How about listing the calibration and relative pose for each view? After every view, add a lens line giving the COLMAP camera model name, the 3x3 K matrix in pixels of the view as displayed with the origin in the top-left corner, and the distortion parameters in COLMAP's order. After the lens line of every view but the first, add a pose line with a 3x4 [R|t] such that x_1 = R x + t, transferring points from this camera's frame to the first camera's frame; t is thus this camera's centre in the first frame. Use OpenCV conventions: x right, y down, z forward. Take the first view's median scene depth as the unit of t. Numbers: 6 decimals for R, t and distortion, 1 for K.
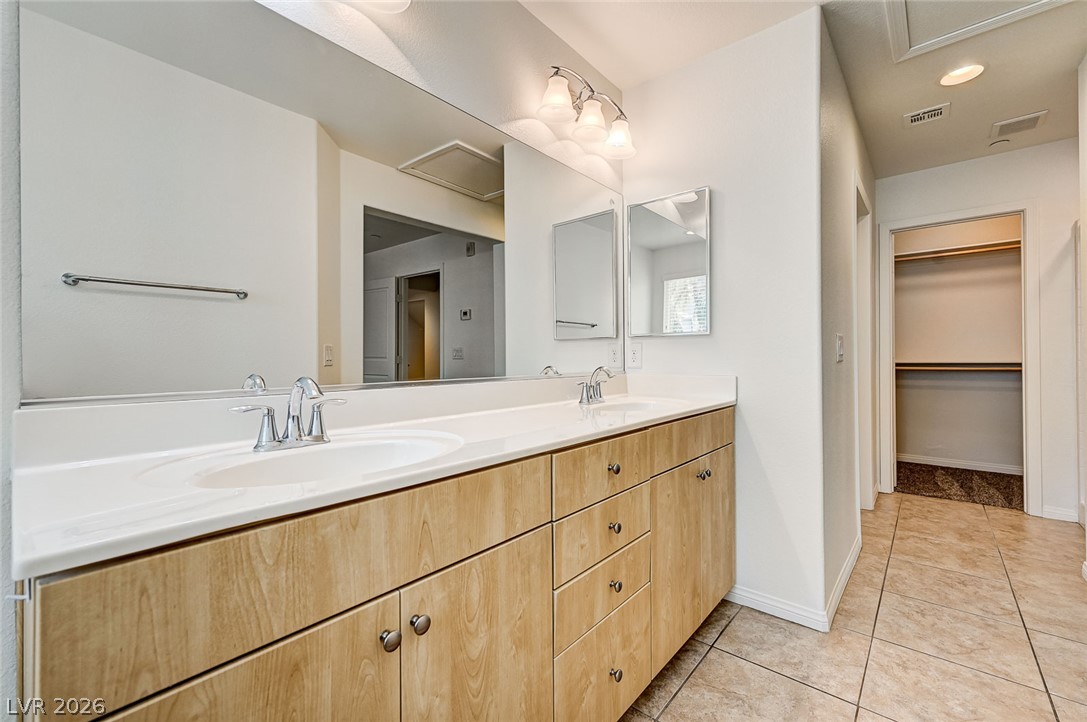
lens RADIAL K [[451.0, 0, 543.0], [0, 451.0, 357.5], [0, 0, 1]] dist [0.004946, 0.000333]
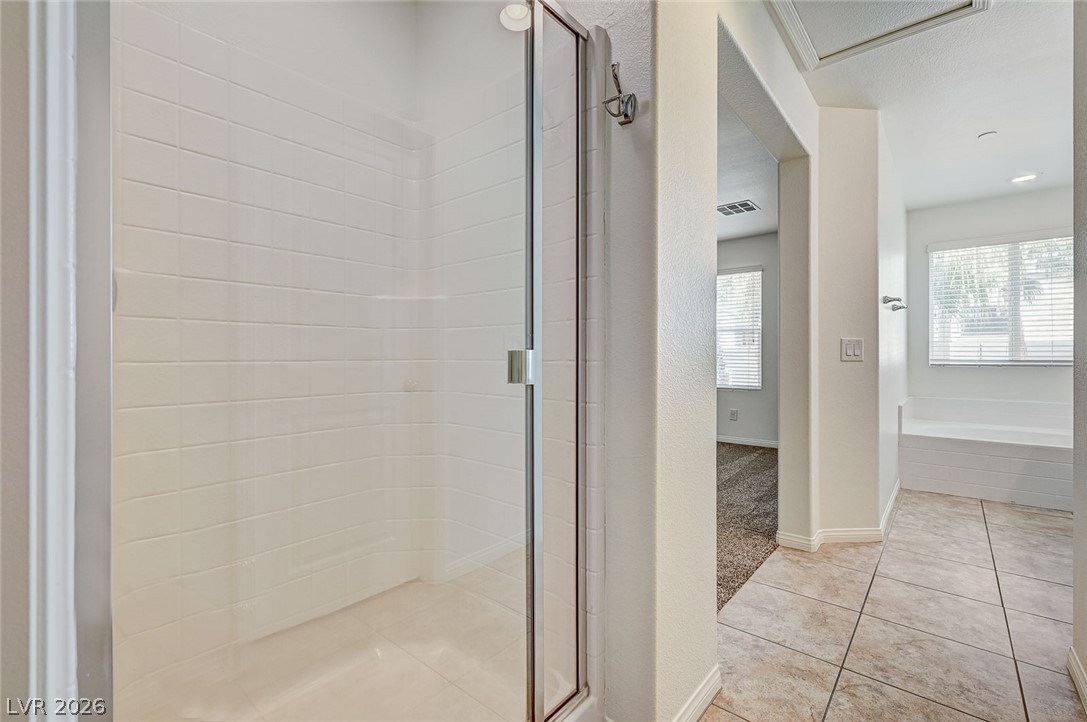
lens RADIAL K [[465.2, 0, 544.2], [0, 465.2, 359.2], [0, 0, 1]] dist [-0.002520, -0.000245]
pose [[-0.999957, 0.005042, 0.007795, 2.286640], [0.005115, 0.999942, 0.009467, 0.000048], [-0.007747, 0.009506, -0.999925, 2.659205]]
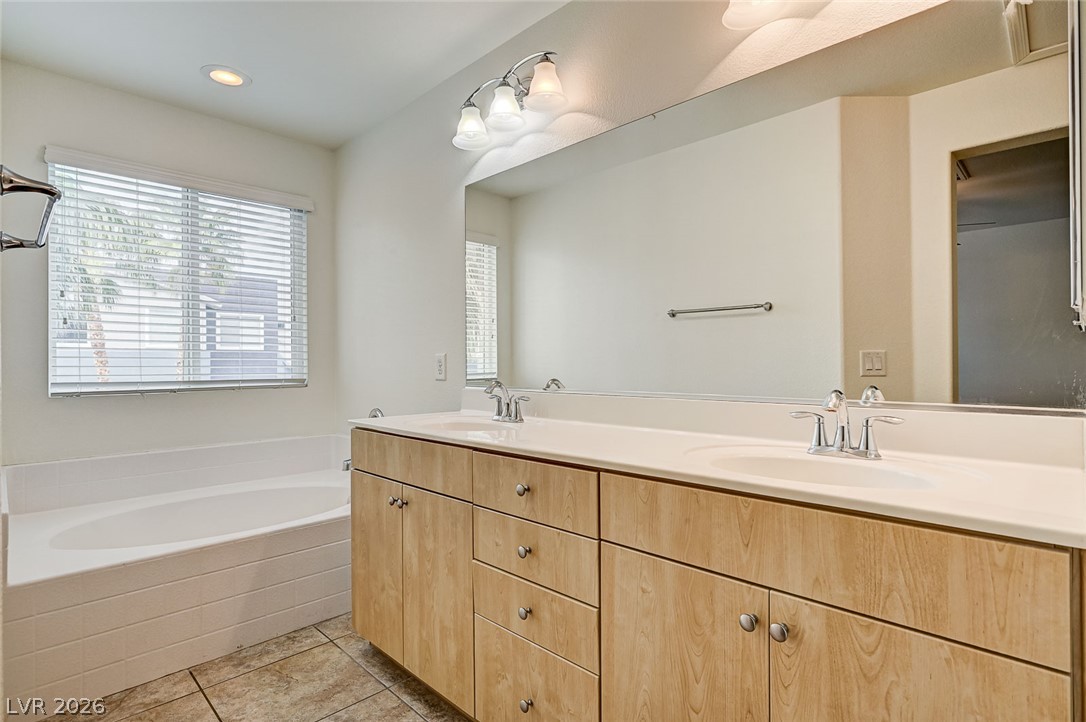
lens RADIAL K [[532.1, 0, 543.0], [0, 532.1, 361.0], [0, 0, 1]] dist [-0.002665, -0.000136]
pose [[-0.061281, 0.003252, -0.998115, 1.266190], [0.004004, 0.999987, 0.003013, -0.033142], [0.998113, -0.003812, -0.061294, 1.090138]]
